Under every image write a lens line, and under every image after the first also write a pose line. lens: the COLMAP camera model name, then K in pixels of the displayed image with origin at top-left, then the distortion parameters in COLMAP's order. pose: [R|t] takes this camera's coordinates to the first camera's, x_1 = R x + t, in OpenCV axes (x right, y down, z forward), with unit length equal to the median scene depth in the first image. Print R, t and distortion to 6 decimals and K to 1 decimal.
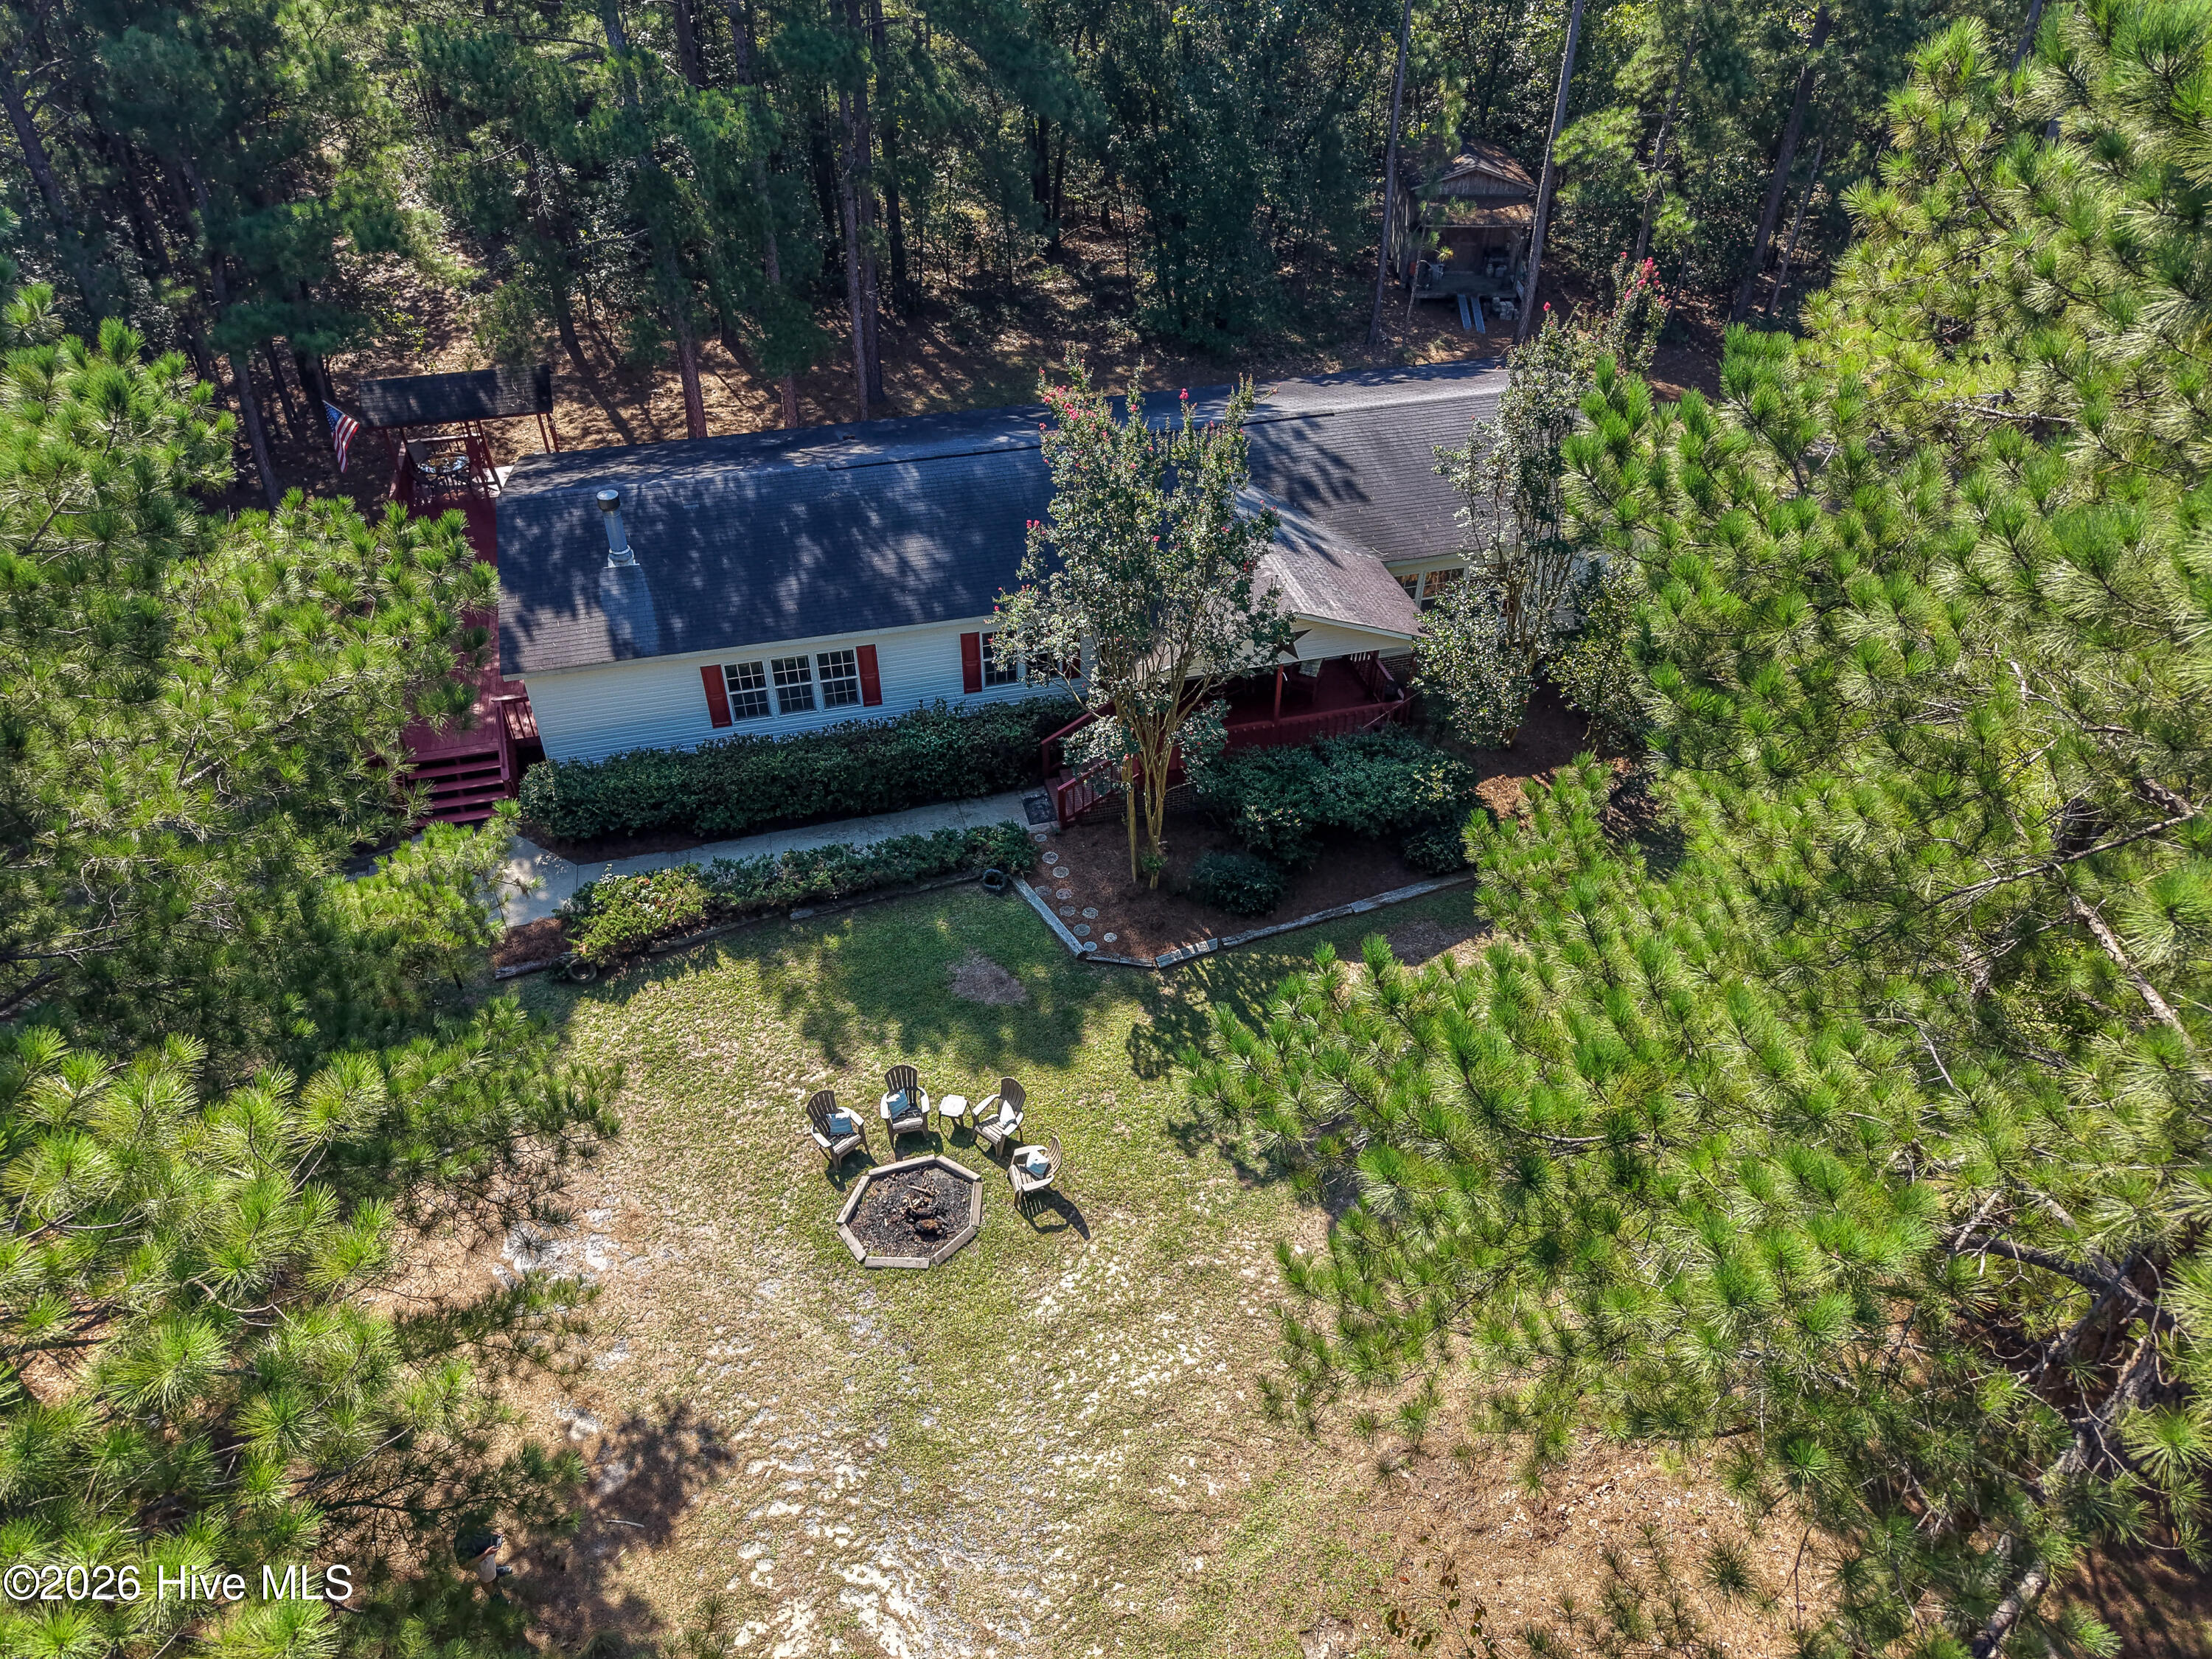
lens RADIAL K [[1507.4, 0, 1111.5], [0, 1507.4, 835.0], [0, 0, 1]] dist [0.027536, -0.015681]
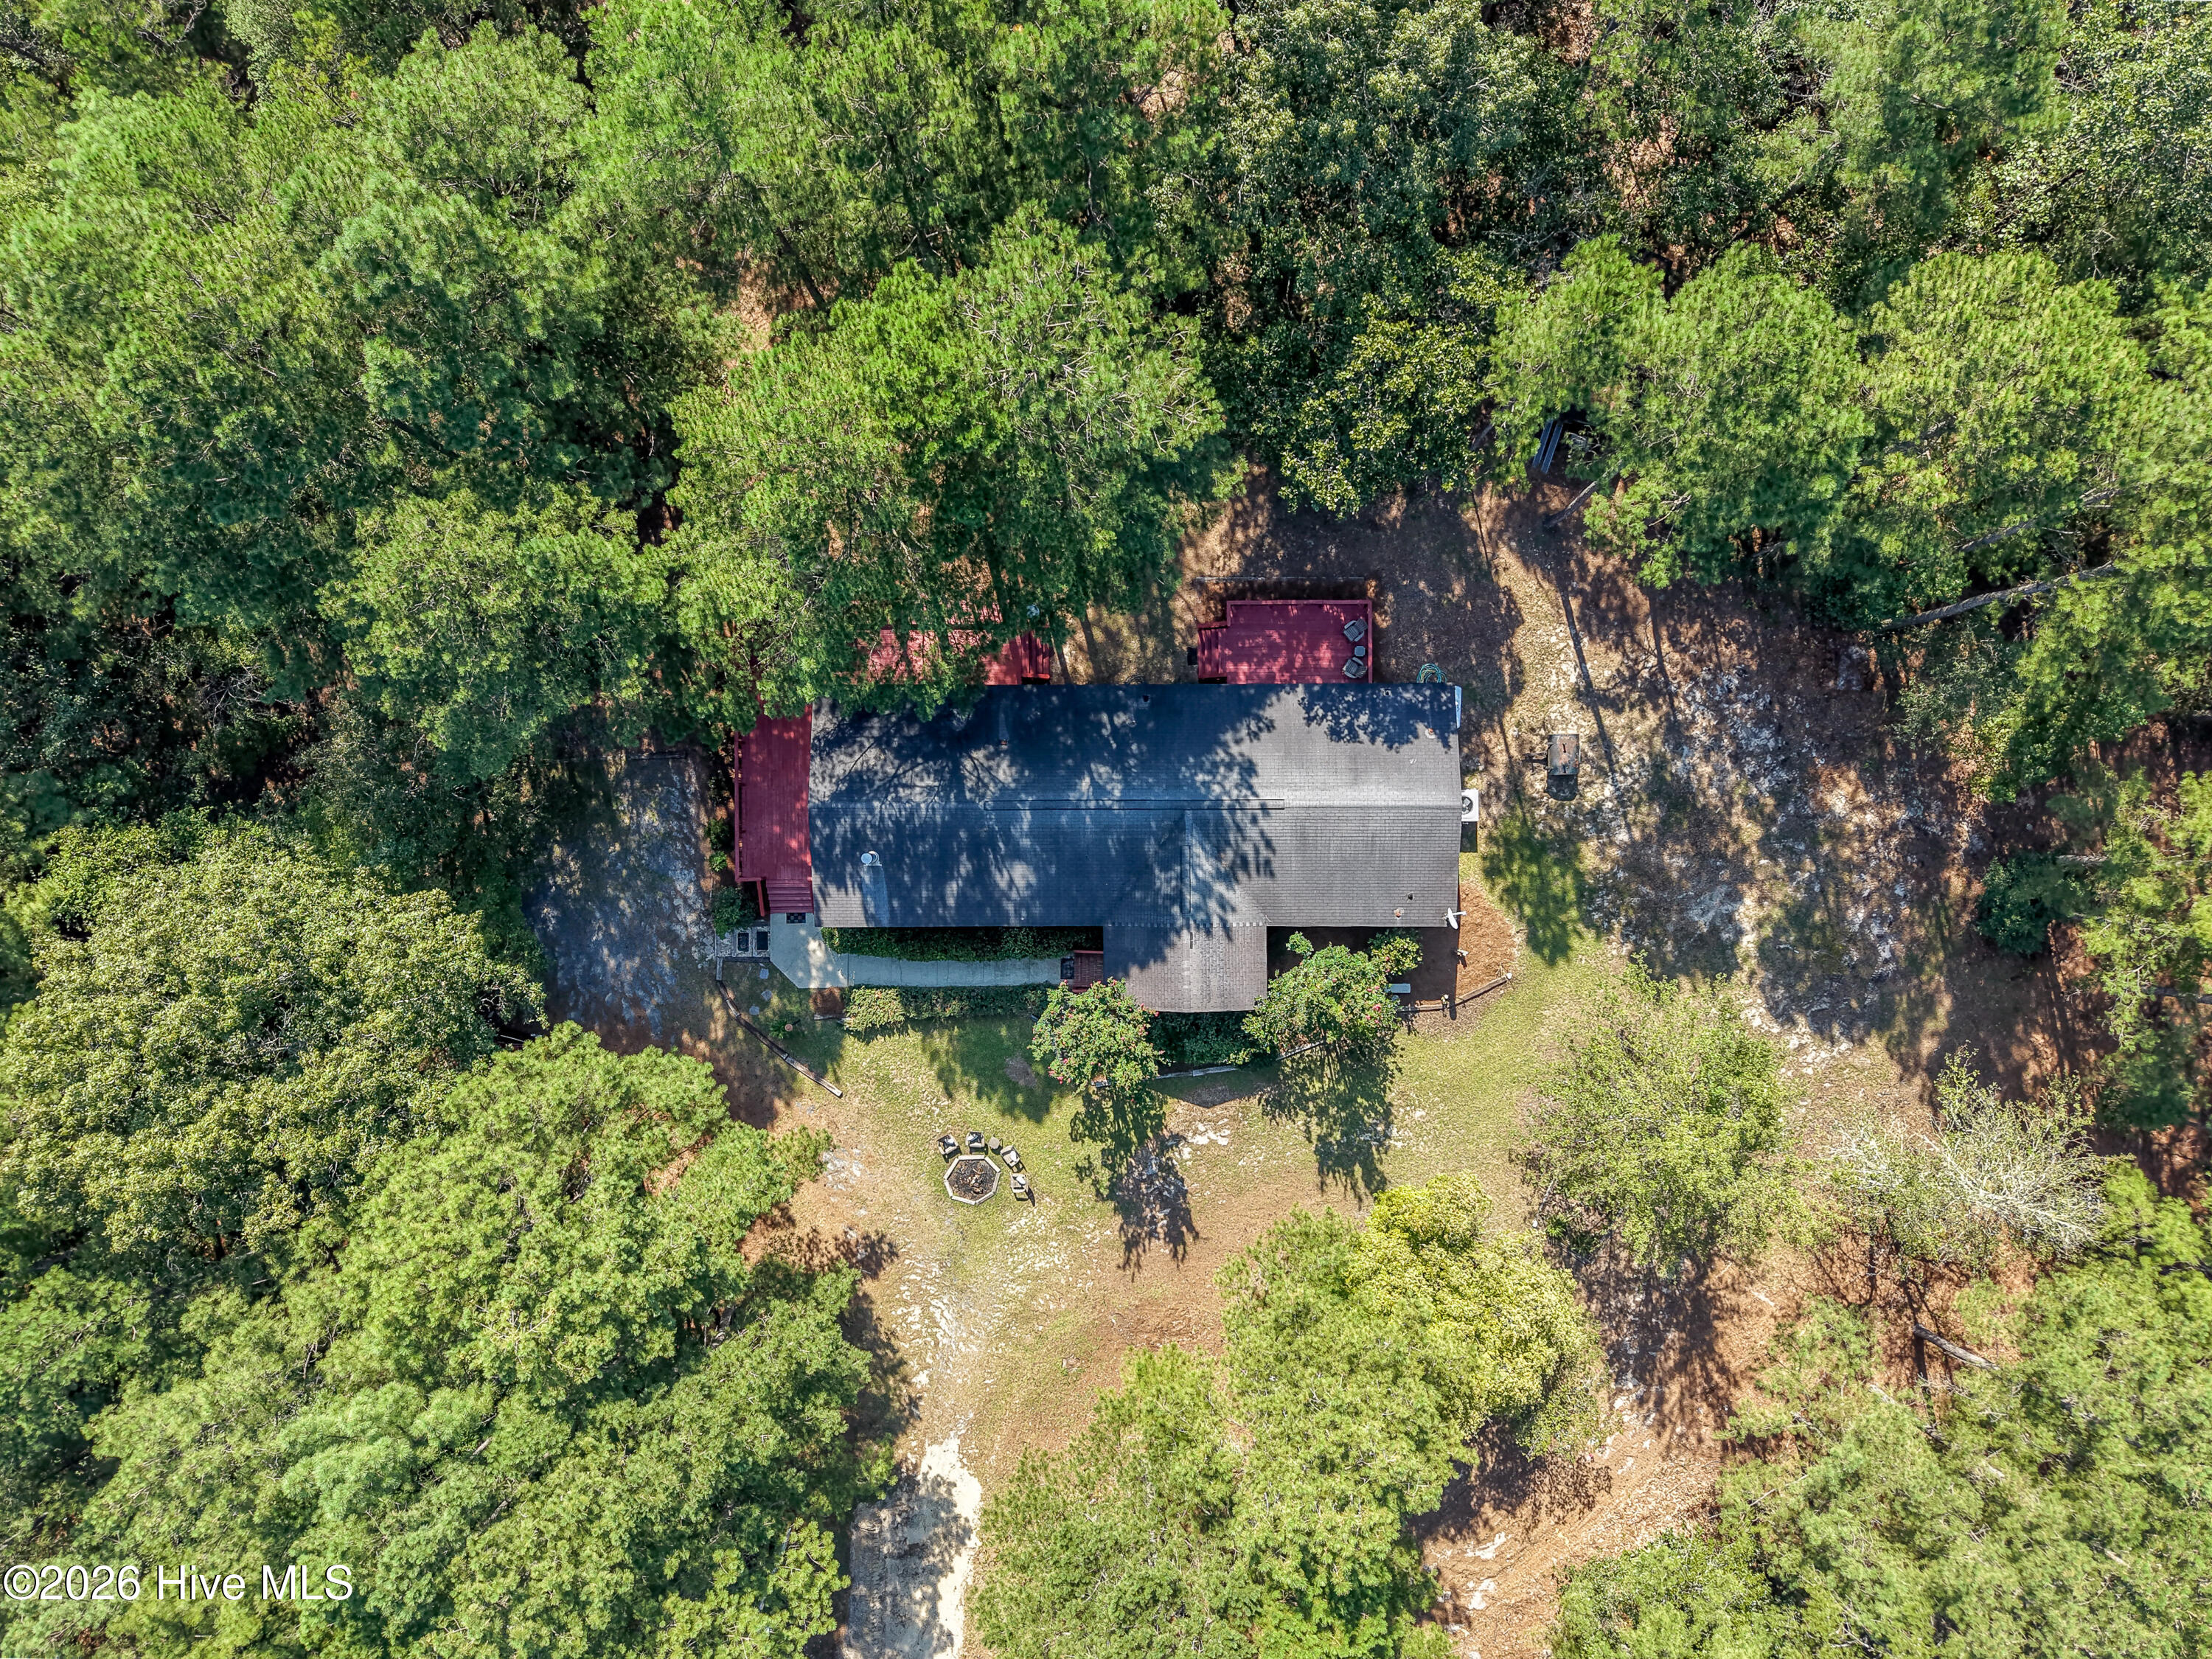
lens RADIAL K [[1791.3, 0, 1089.5], [0, 1791.3, 827.8], [0, 0, 1]] dist [-0.001535, -0.005681]
pose [[0.969128, 0.245295, -0.024936, -0.003526], [-0.135517, 0.614421, 0.777253, -2.321401], [0.205977, -0.749878, 0.628694, -0.408528]]
